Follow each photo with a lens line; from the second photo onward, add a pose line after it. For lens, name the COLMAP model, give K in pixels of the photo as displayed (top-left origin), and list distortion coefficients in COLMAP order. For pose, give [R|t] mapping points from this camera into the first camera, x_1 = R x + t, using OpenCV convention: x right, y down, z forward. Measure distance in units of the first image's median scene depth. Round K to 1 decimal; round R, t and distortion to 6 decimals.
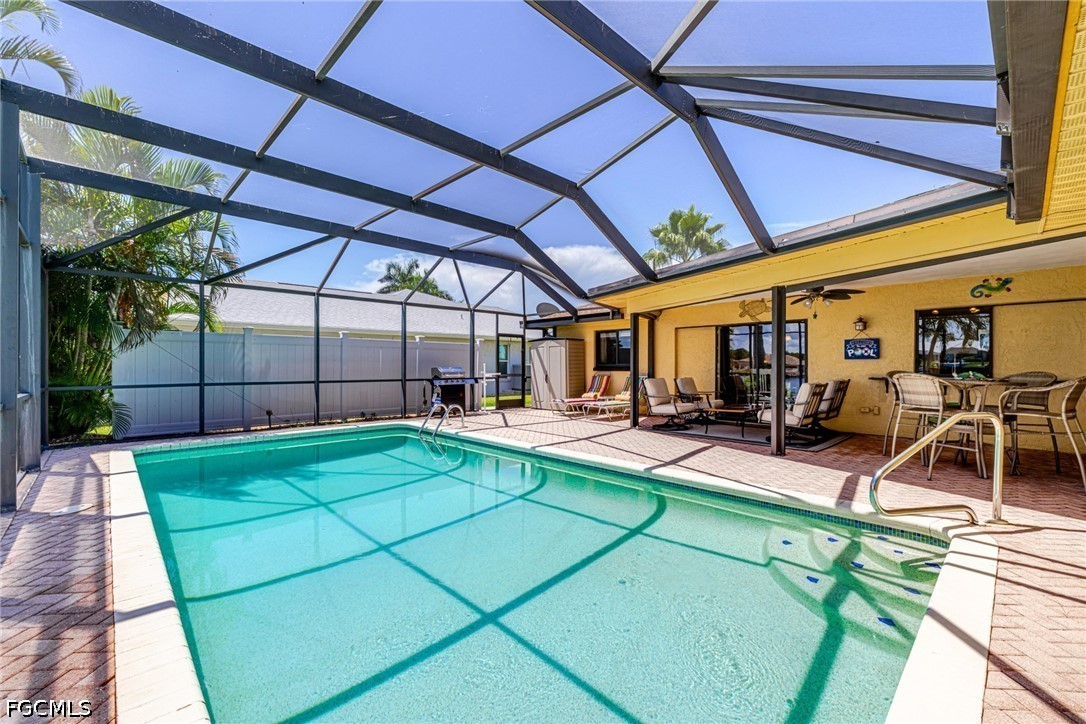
lens RADIAL K [[460.1, 0, 543.0], [0, 460.1, 362.0], [0, 0, 1]] dist [0.000013, 0.000005]
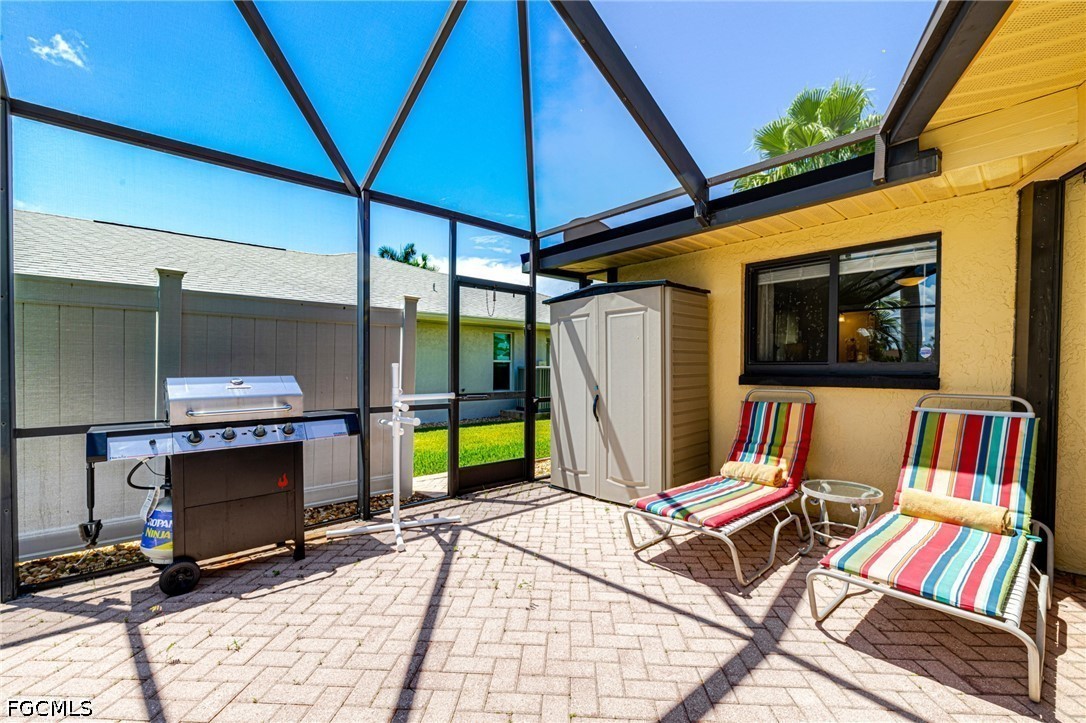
lens RADIAL K [[460.1, 0, 543.0], [0, 460.1, 361.5], [0, 0, 1]] dist [0.000013, 0.000005]
pose [[0.999092, -0.001157, -0.042595, -0.017307], [0.001038, 0.999995, -0.002816, 0.003124], [0.042598, 0.002770, 0.999088, 0.656121]]
